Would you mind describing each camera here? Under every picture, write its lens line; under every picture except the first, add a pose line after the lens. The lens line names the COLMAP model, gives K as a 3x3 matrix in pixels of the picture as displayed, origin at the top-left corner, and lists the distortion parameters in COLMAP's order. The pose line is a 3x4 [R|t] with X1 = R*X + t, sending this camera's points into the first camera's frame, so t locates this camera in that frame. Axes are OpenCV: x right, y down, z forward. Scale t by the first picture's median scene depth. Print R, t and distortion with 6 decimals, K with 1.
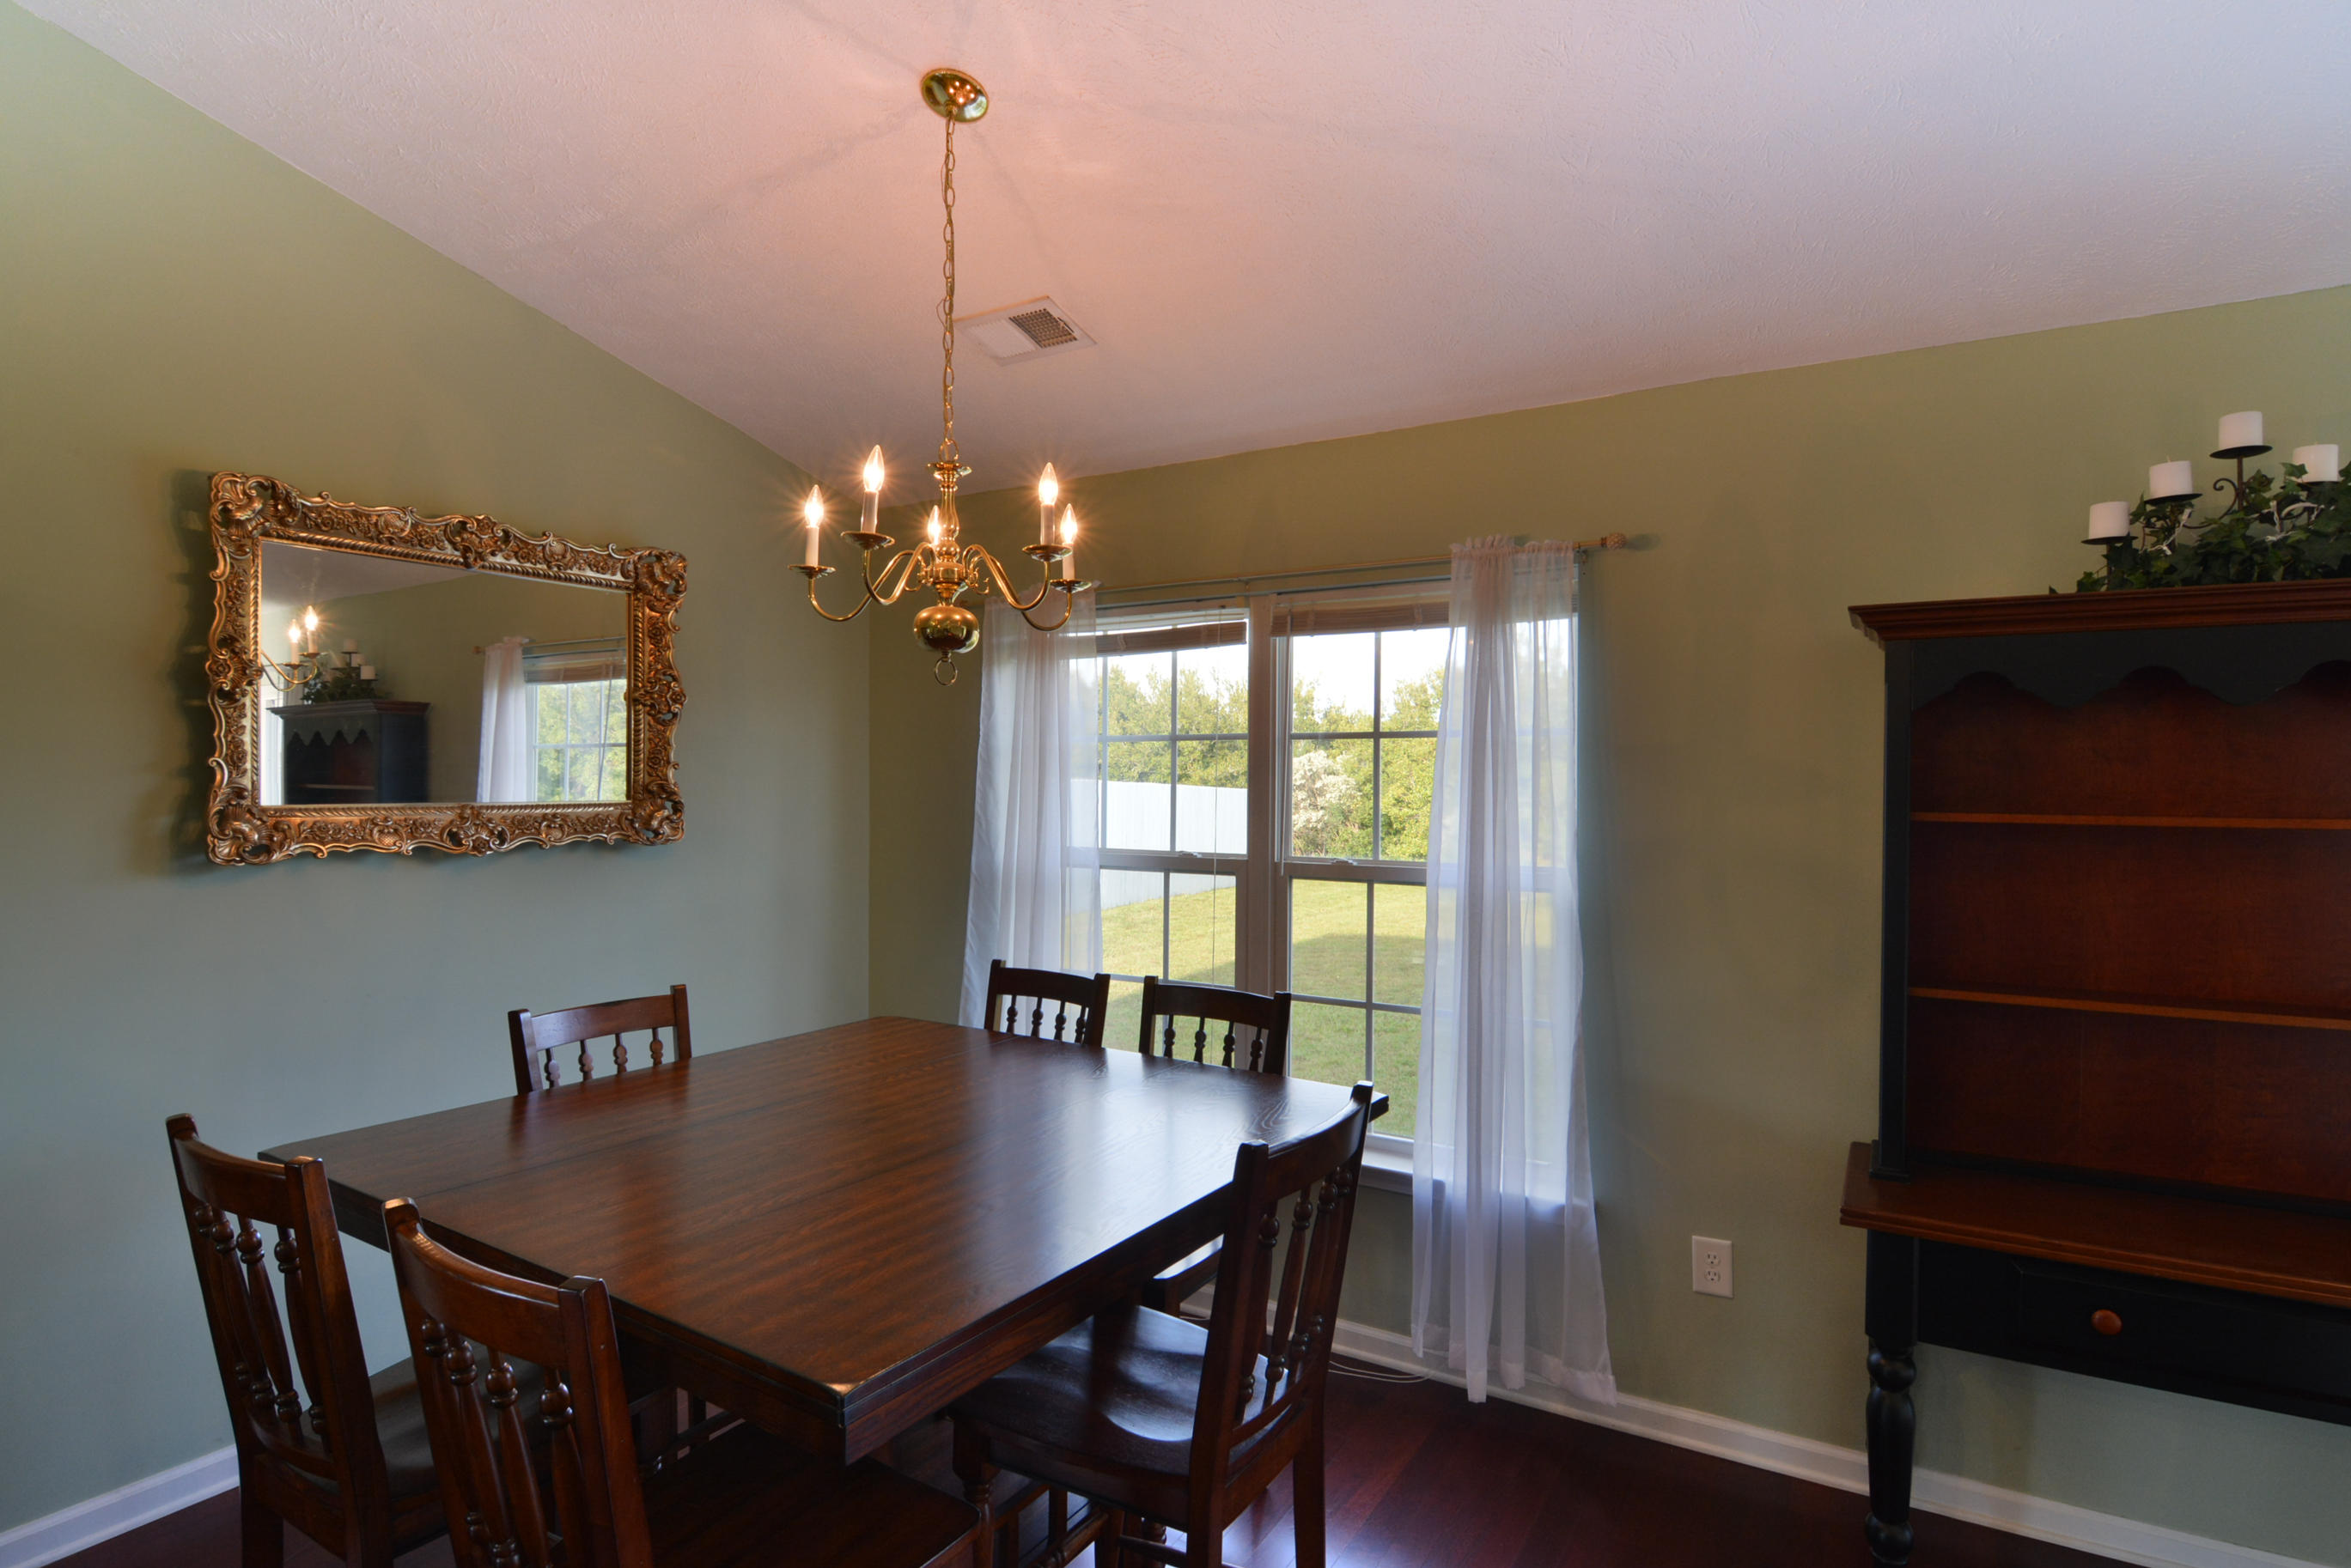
lens RADIAL K [[1191.6, 0, 1175.5], [0, 1191.6, 787.1], [0, 0, 1]] dist [-0.019444, -0.003378]
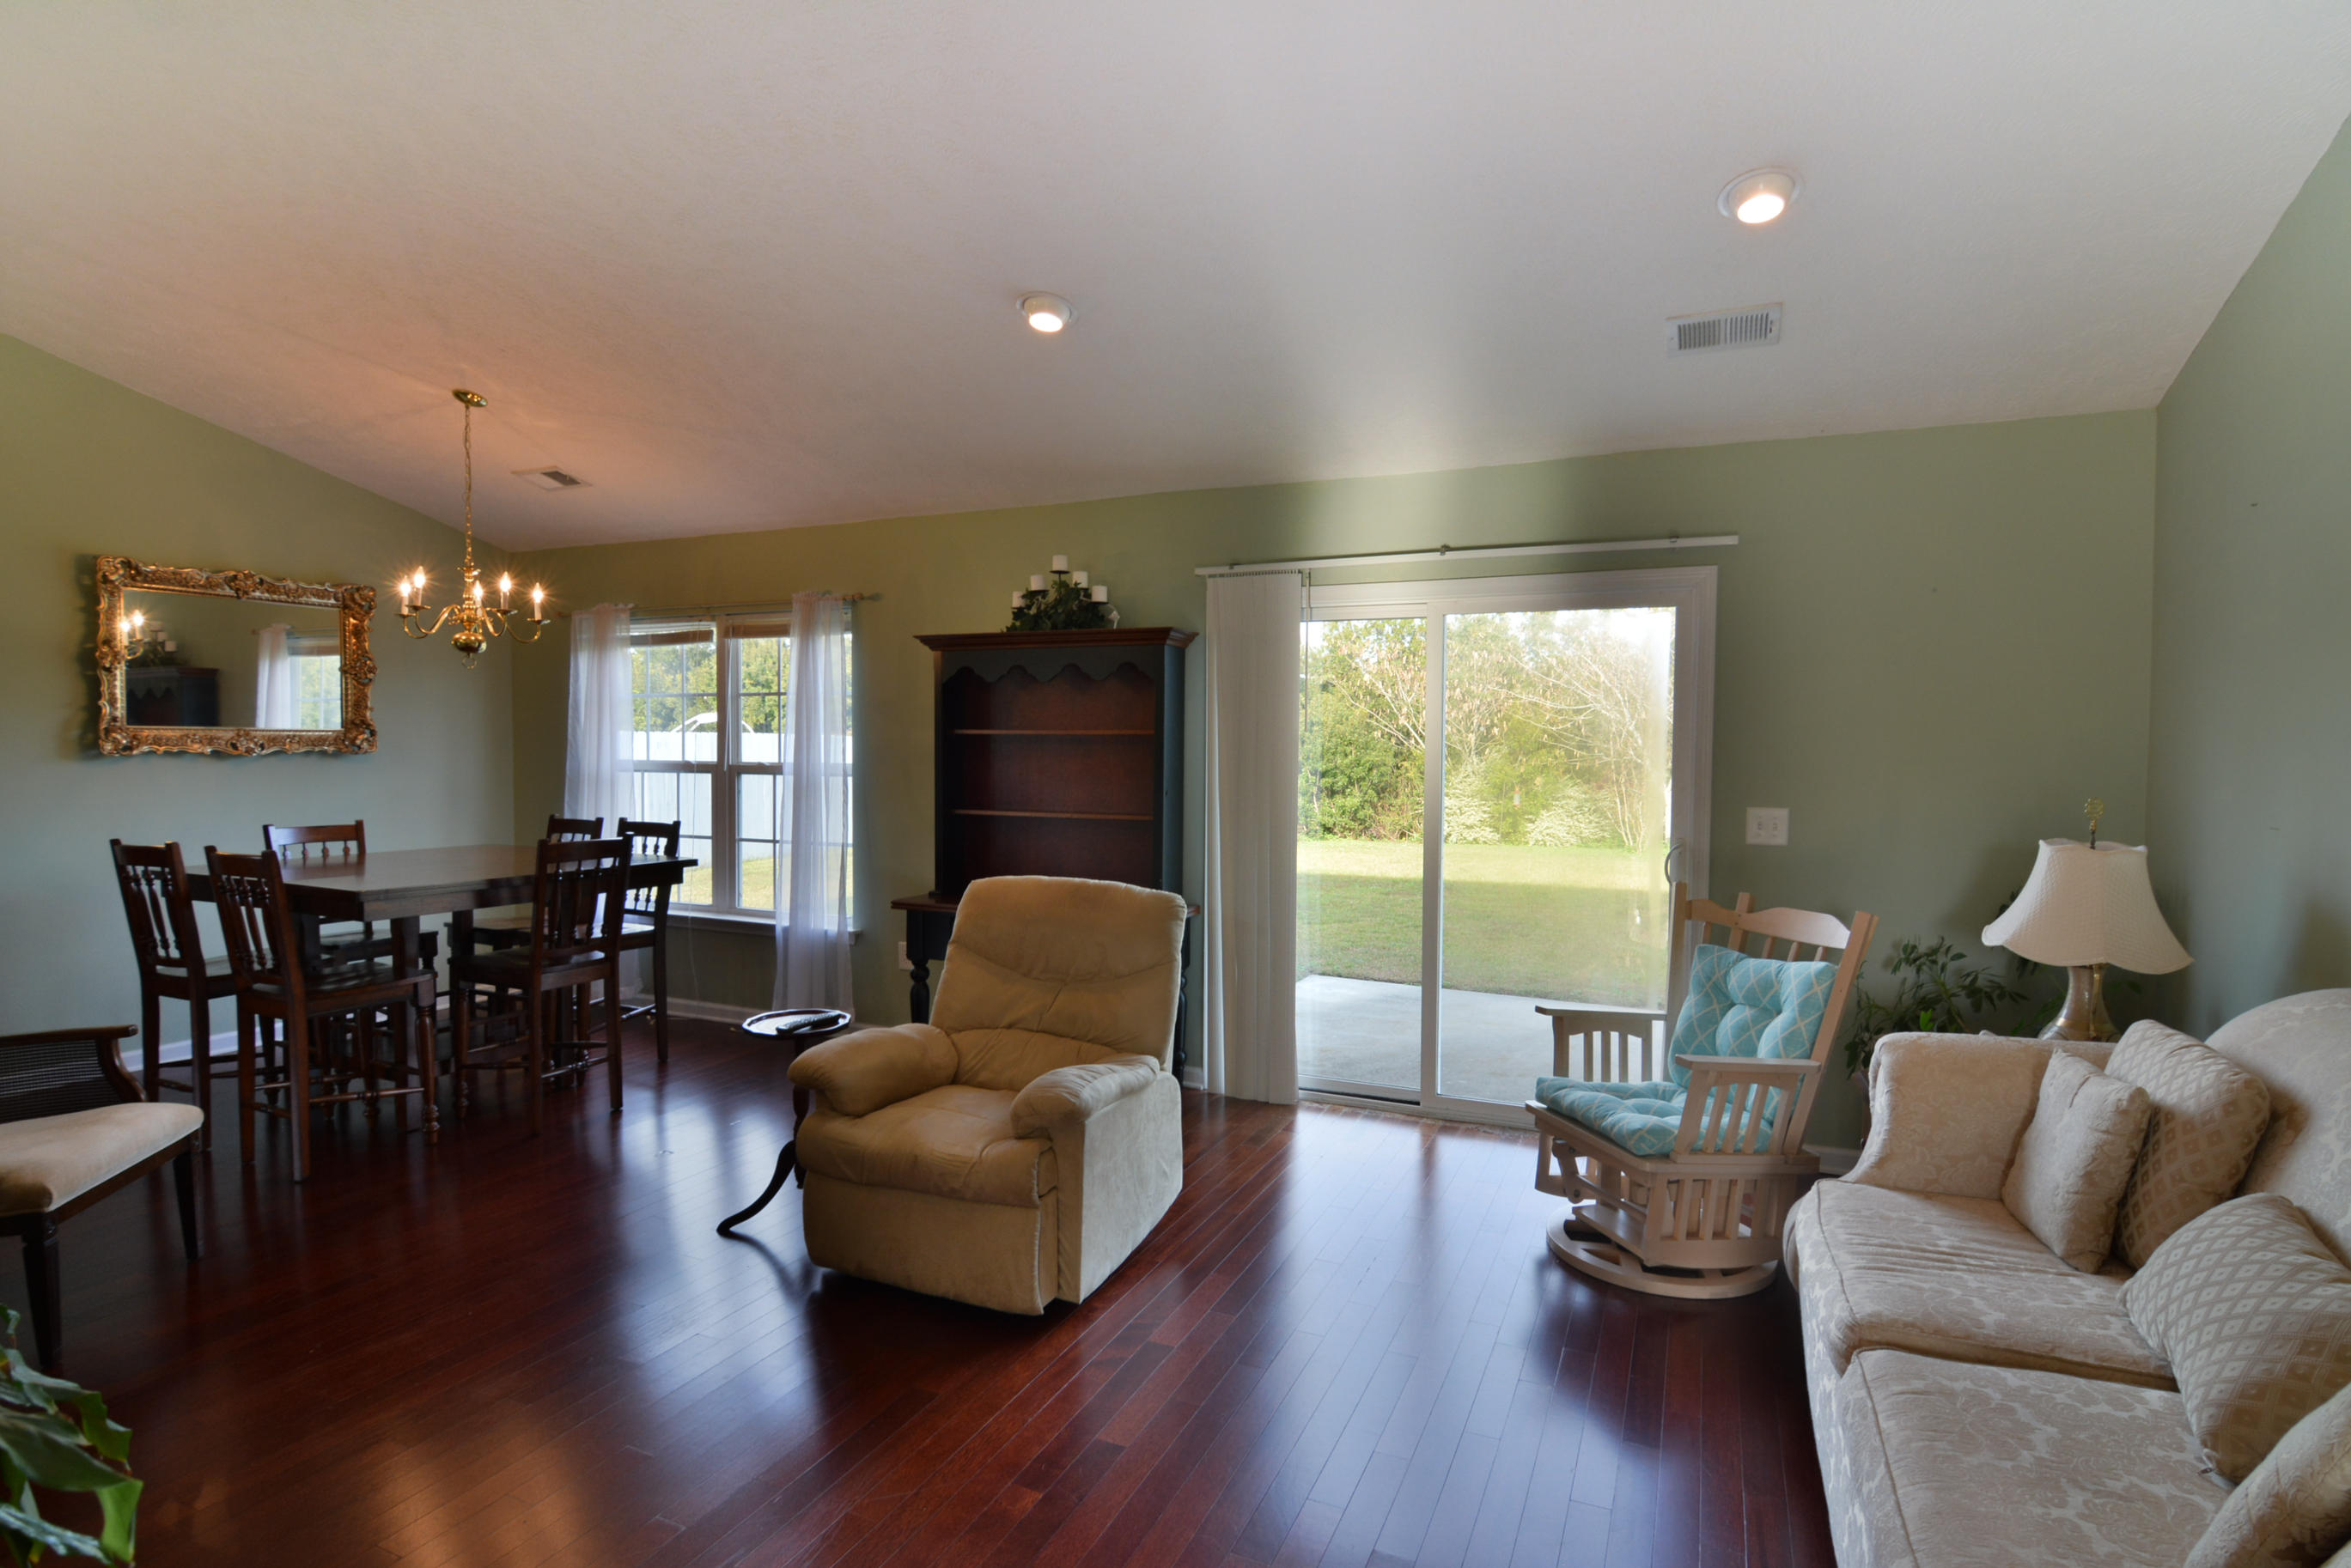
lens RADIAL K [[1191.6, 0, 1182.9], [0, 1191.6, 790.1], [0, 0, 1]] dist [-0.019444, -0.003378]
pose [[0.992388, -0.001504, 0.123139, 0.612323], [-0.002501, 0.999473, 0.032363, 0.046544], [-0.123123, -0.032425, 0.991862, -0.969477]]
